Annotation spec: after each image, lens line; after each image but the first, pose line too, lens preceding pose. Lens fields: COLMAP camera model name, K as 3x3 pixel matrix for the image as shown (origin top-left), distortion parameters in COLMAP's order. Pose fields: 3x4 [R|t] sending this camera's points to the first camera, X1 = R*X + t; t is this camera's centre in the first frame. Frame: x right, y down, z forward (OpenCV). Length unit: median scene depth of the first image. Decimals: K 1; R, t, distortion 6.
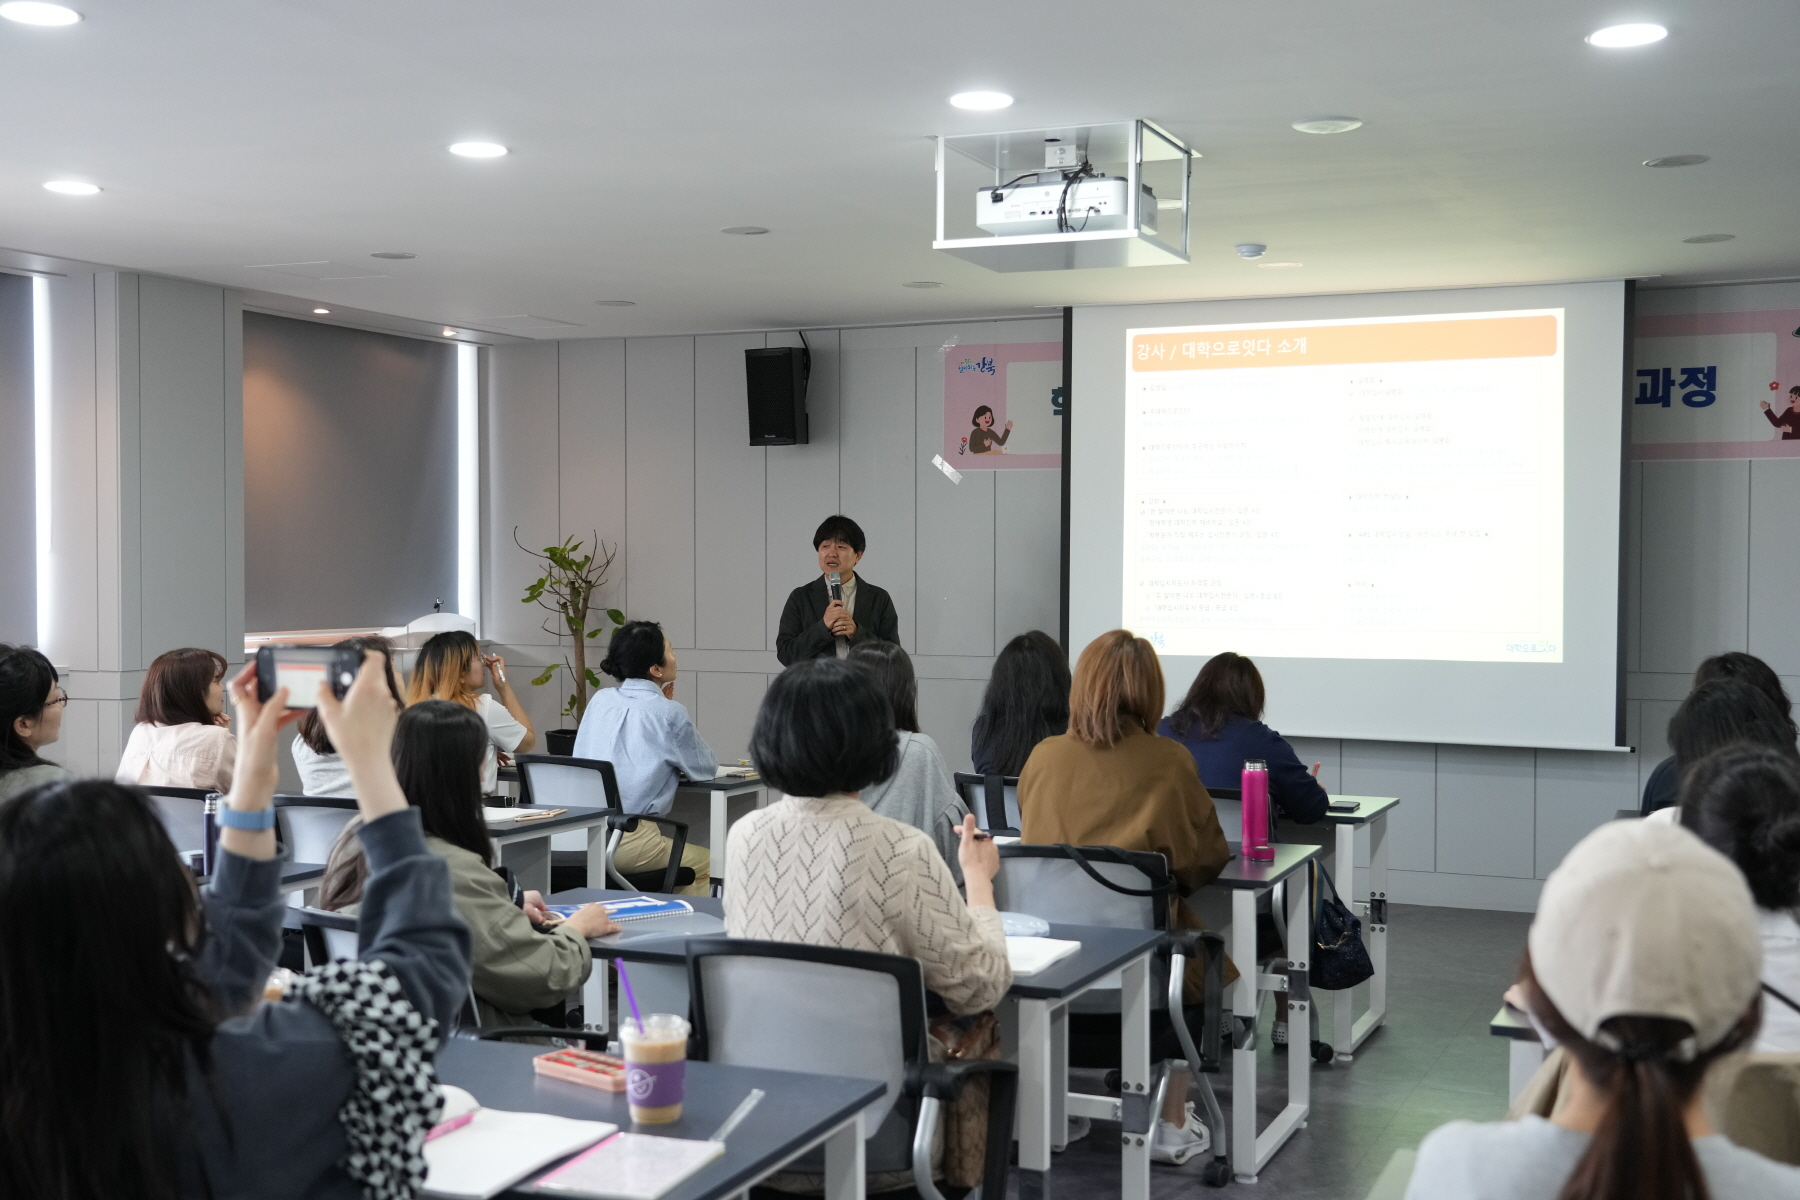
lens RADIAL K [[2024.4, 0, 900.0], [0, 2024.4, 600.0], [0, 0, 1]] dist [0.054936, -0.038488]
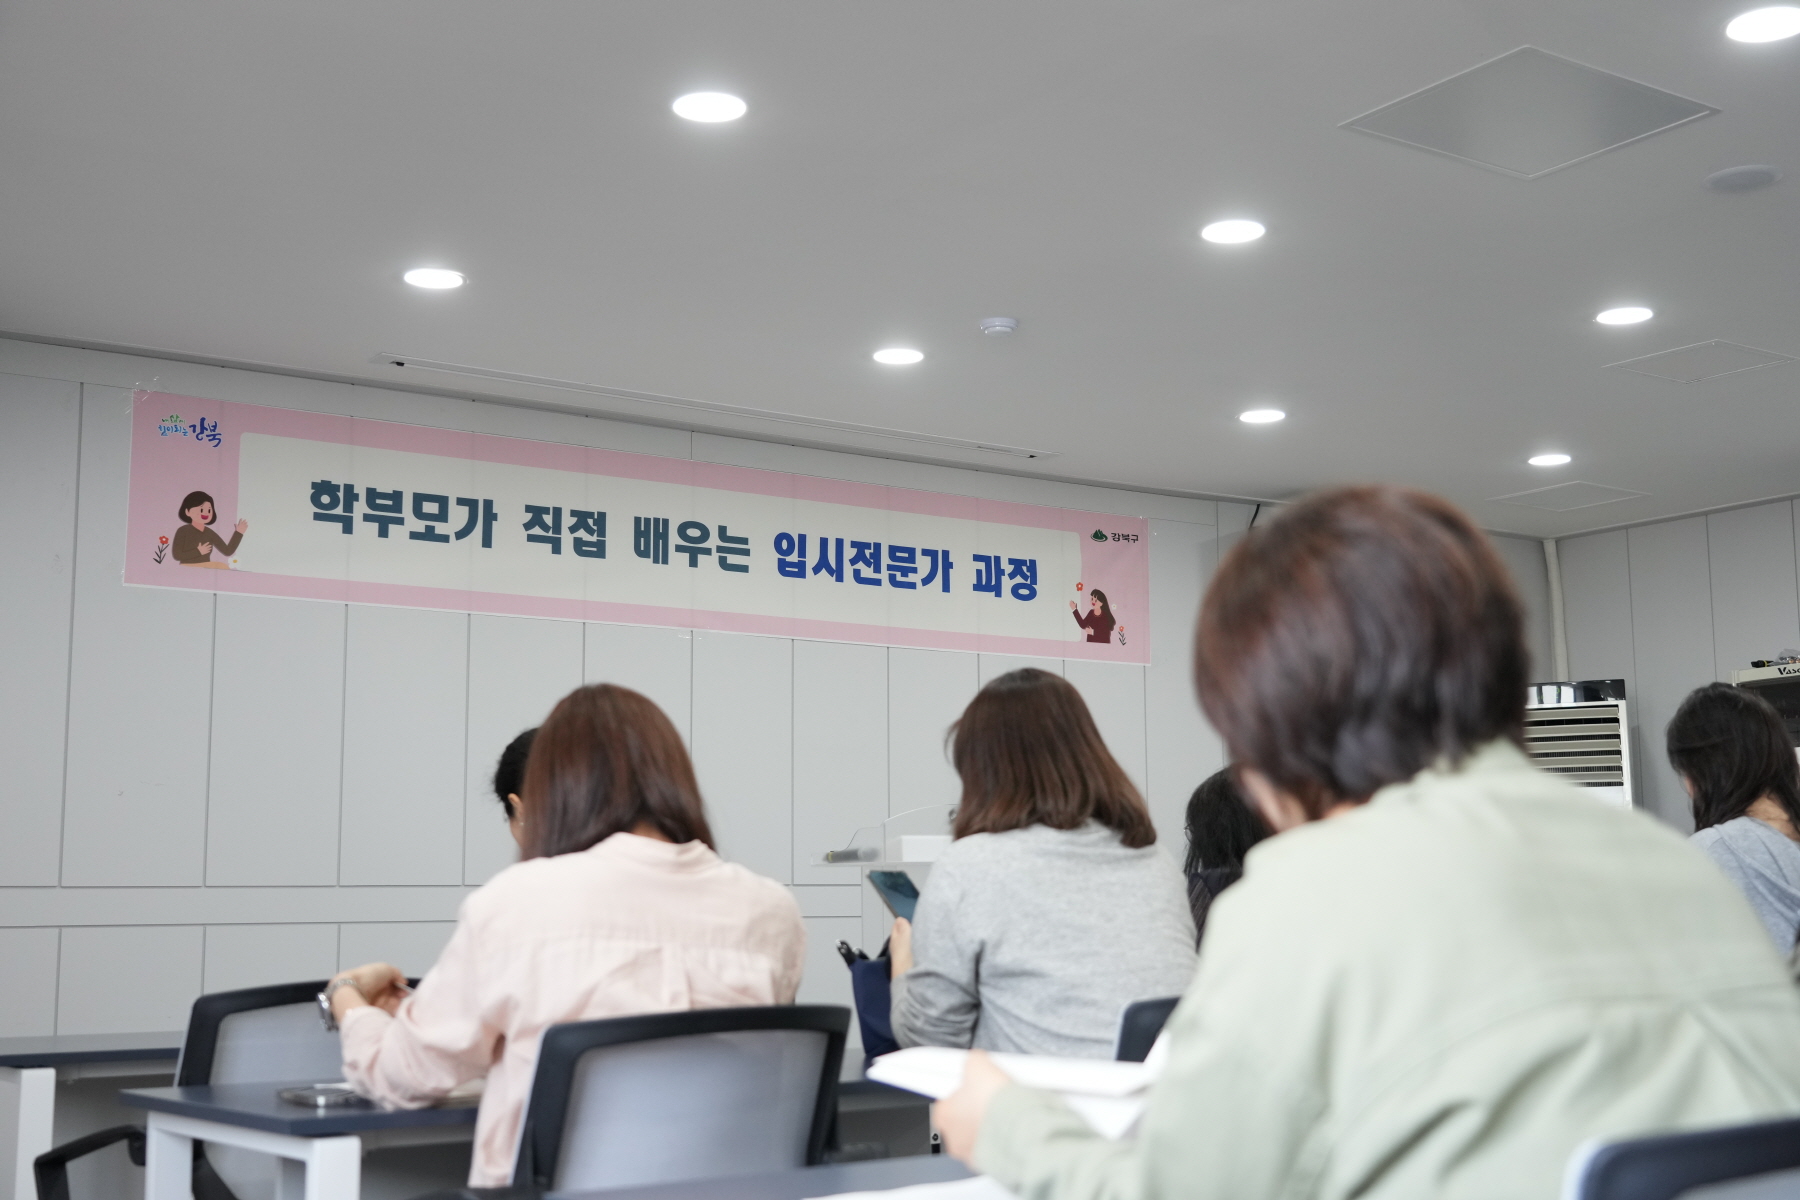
lens RADIAL K [[2172.2, 0, 900.0], [0, 2172.2, 600.0], [0, 0, 1]] dist [0.052828, -0.030496]
pose [[0.524325, 0.115605, 0.843634, -0.422789], [0.027240, 0.987957, -0.152312, 0.049297], [-0.851082, 0.102842, 0.514862, 0.462594]]
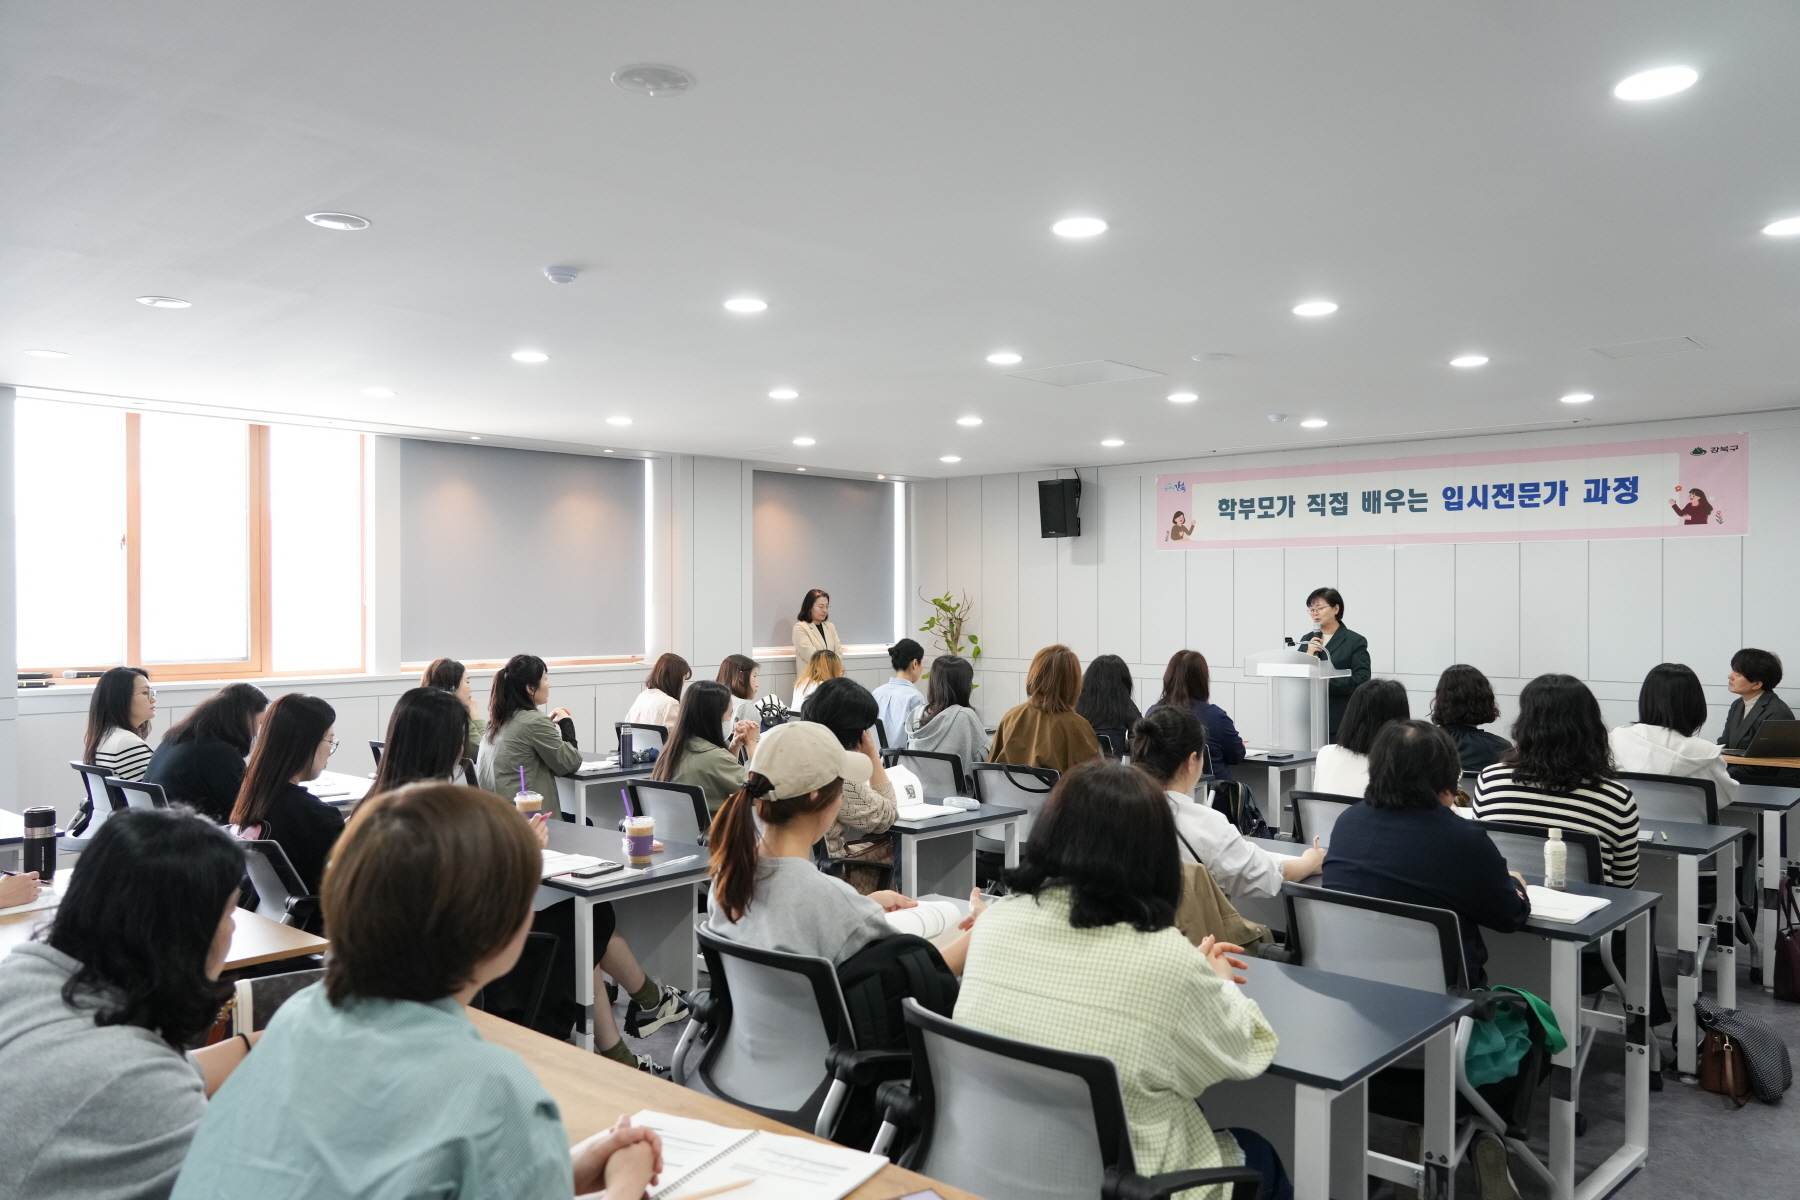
lens RADIAL K [[1347.1, 0, 900.0], [0, 1347.1, 600.0], [0, 0, 1]] dist [0.010958, 0.007918]
pose [[0.944618, -0.002555, -0.328161, 0.185692], [-0.004744, 0.999759, -0.021441, -0.000145], [0.328136, 0.021810, 0.944379, -0.095663]]
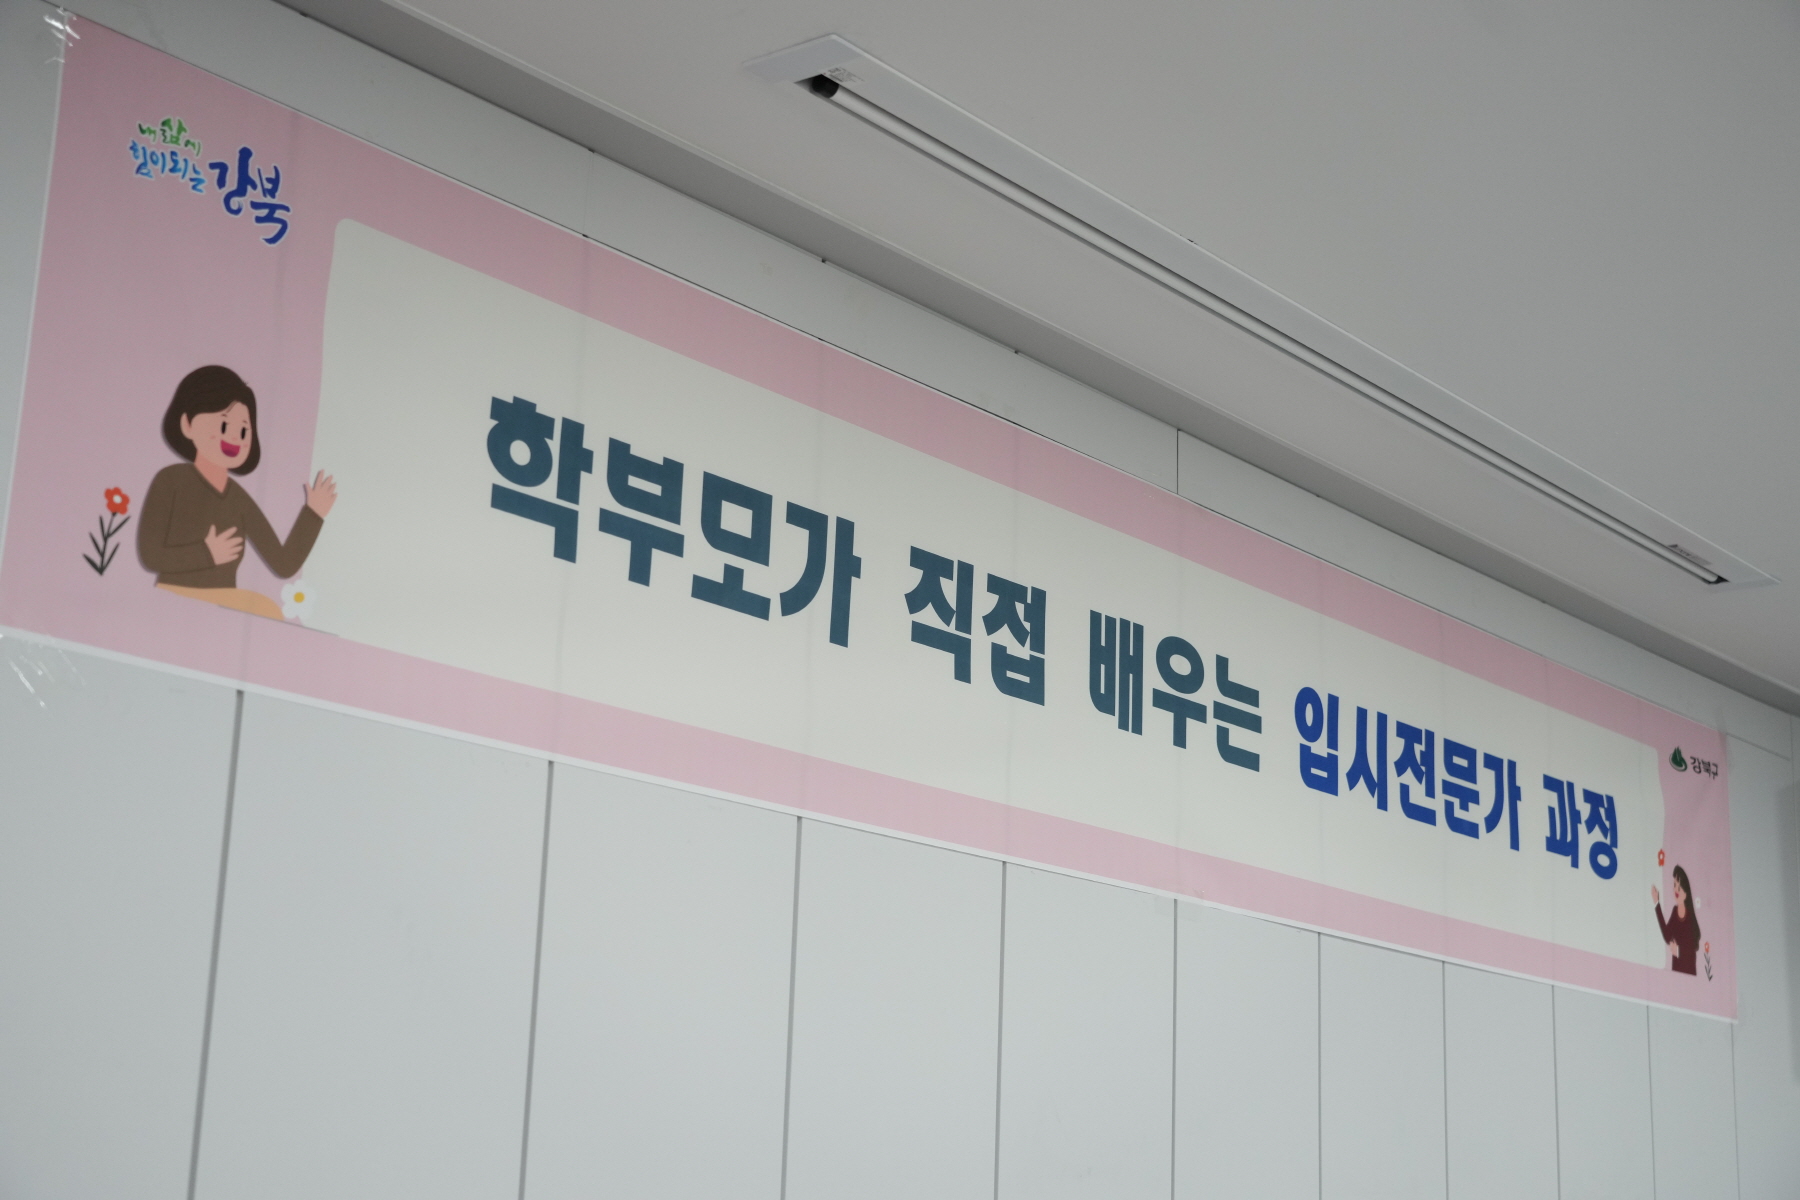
lens RADIAL K [[2582.4, 0, 900.0], [0, 2582.4, 600.0], [0, 0, 1]] dist [0.031259, 0.006152]
pose [[0.252769, 0.238064, 0.937781, -0.181698], [-0.010636, 0.969881, -0.243346, -0.010442], [-0.967468, 0.051536, 0.247688, 0.875014]]
